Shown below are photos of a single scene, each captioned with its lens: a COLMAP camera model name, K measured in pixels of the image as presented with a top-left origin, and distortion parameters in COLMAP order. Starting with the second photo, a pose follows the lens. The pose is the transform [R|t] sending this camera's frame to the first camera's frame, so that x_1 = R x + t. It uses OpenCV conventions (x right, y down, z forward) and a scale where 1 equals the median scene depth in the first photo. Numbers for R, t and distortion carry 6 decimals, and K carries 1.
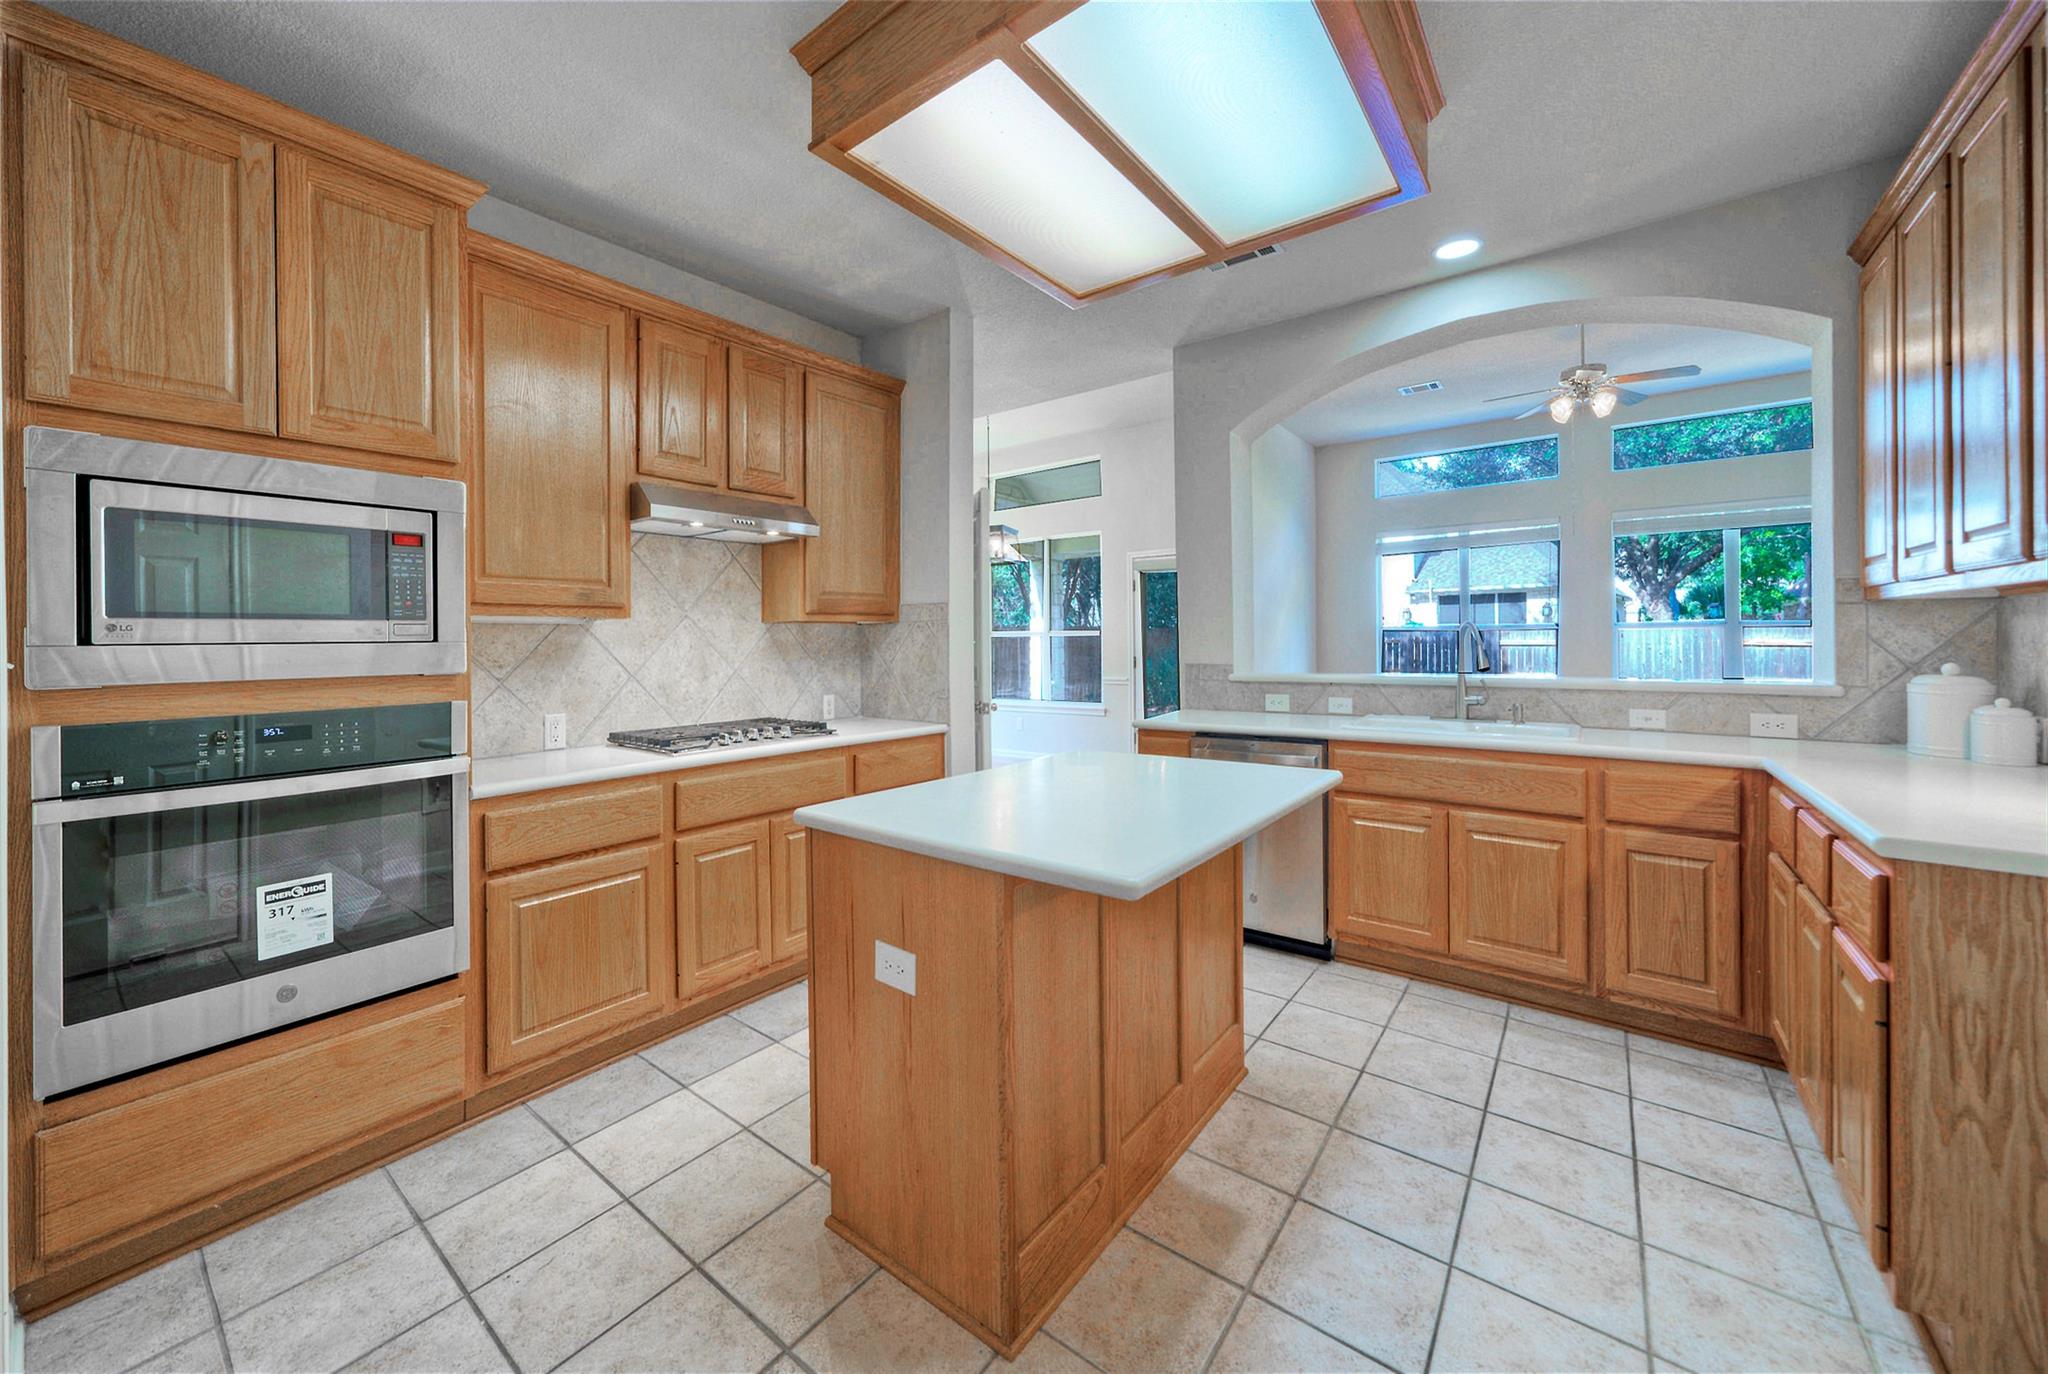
lens RADIAL K [[767.8, 0, 1063.1], [0, 767.8, 646.5], [0, 0, 1]] dist [-0.011154, 0.002108]
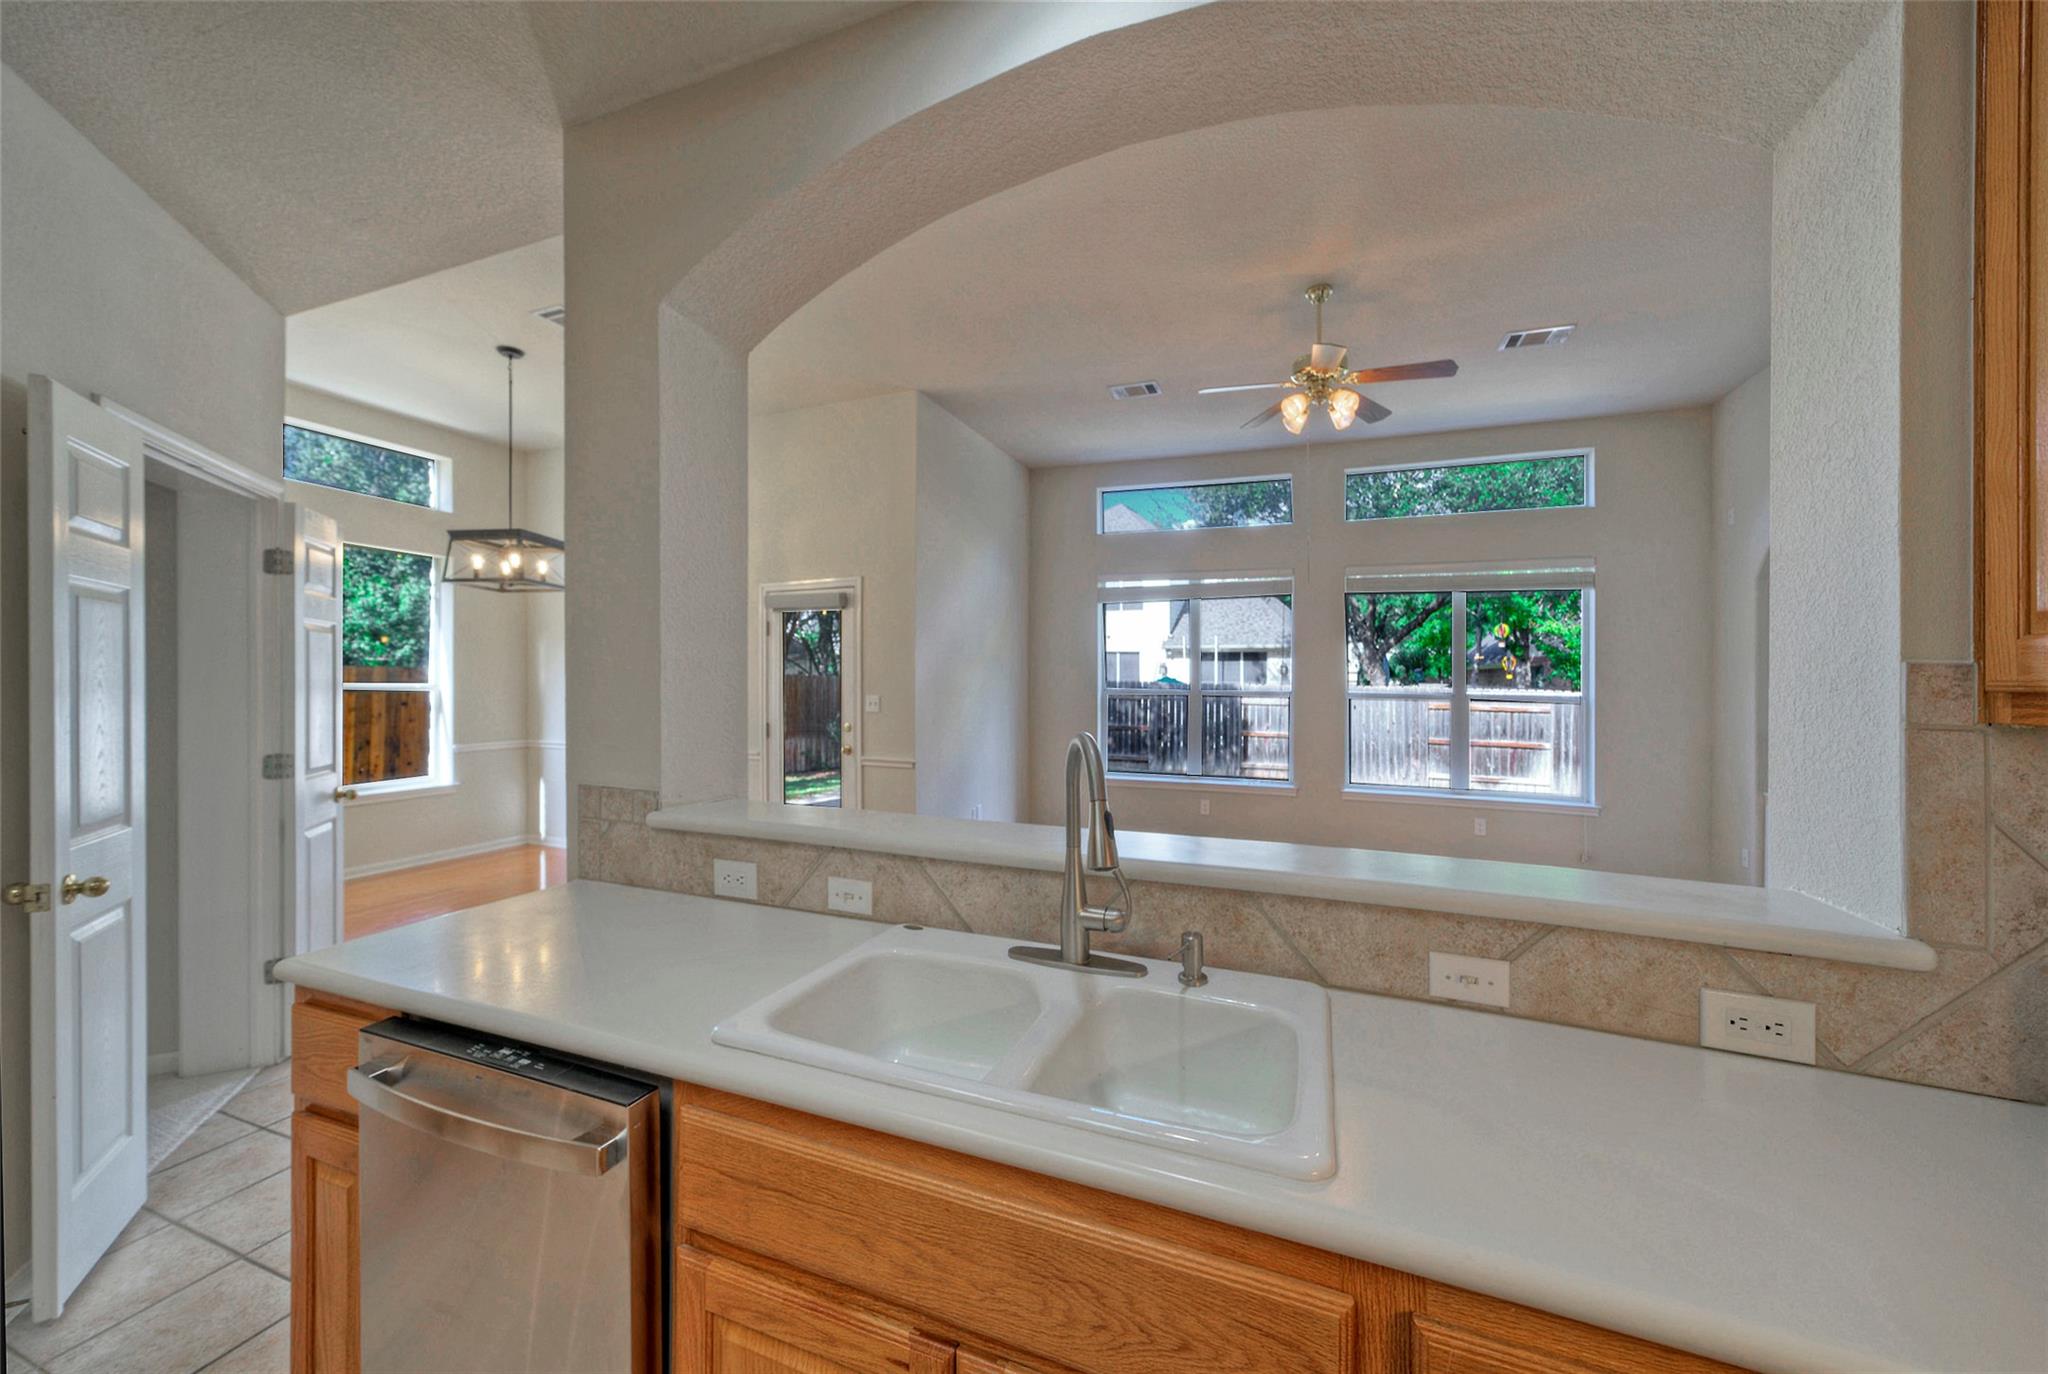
lens RADIAL K [[767.8, 0, 1044.2], [0, 767.8, 659.4], [0, 0, 1]] dist [-0.011154, 0.002108]
pose [[0.965700, 0.038716, 0.256758, 0.414036], [-0.028275, 0.998621, -0.044233, -0.053286], [-0.258116, 0.035456, 0.965463, 0.630071]]
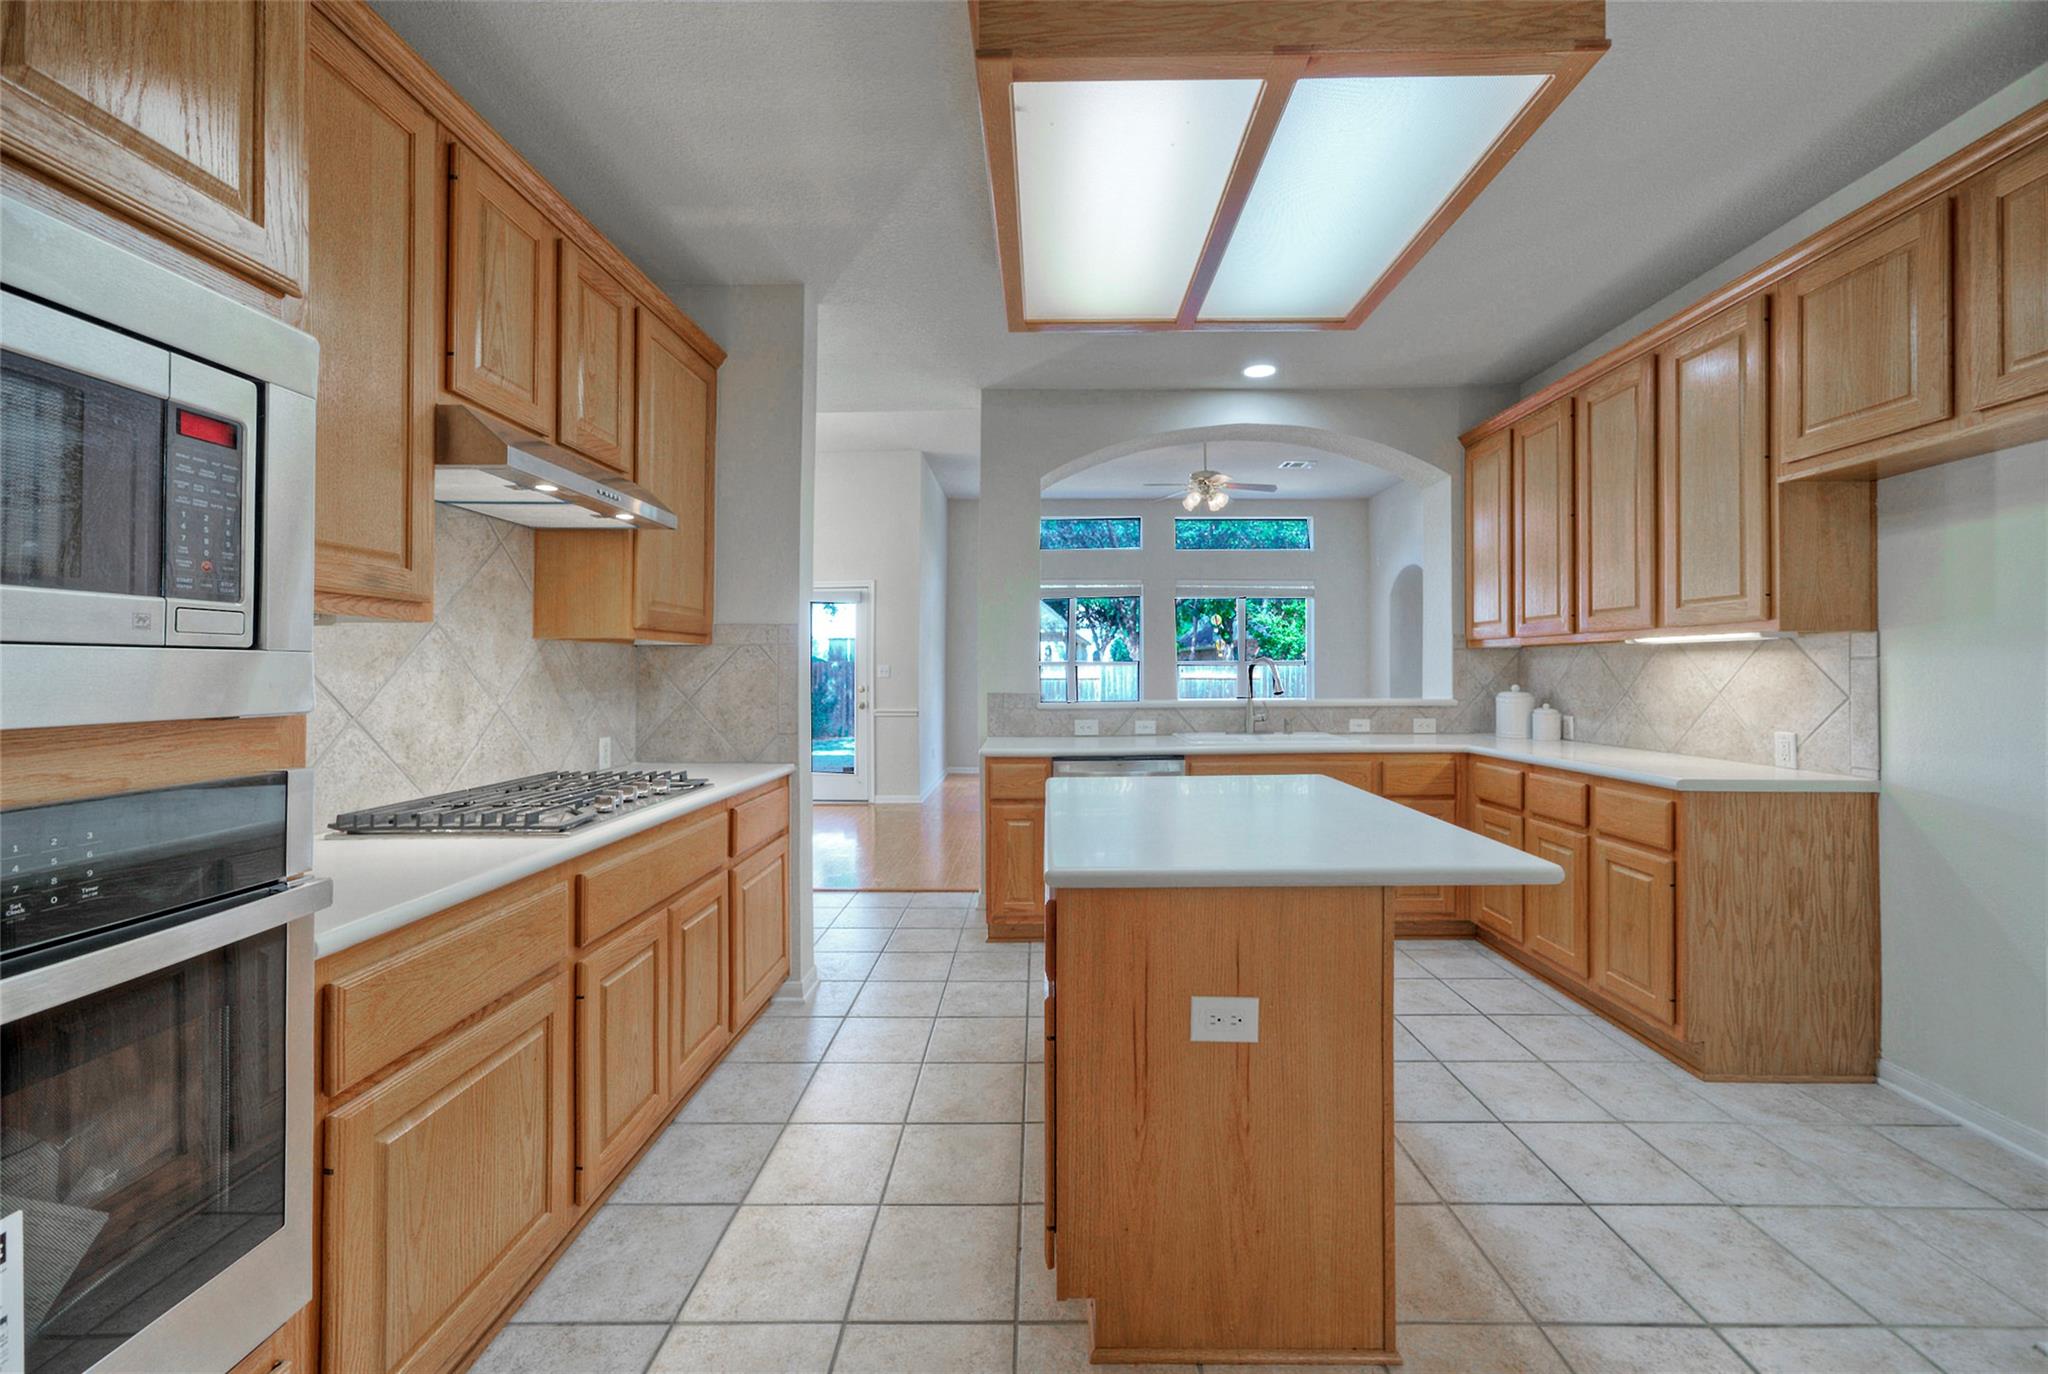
lens RADIAL K [[701.5, 0, 1082.8], [0, 701.5, 672.7], [0, 0, 1]] dist [-0.009404, 0.000140]
pose [[0.804731, 0.006630, 0.593602, -0.444323], [0.000122, 0.999936, -0.011334, 0.009339], [-0.593639, 0.009193, 0.804679, 0.225241]]
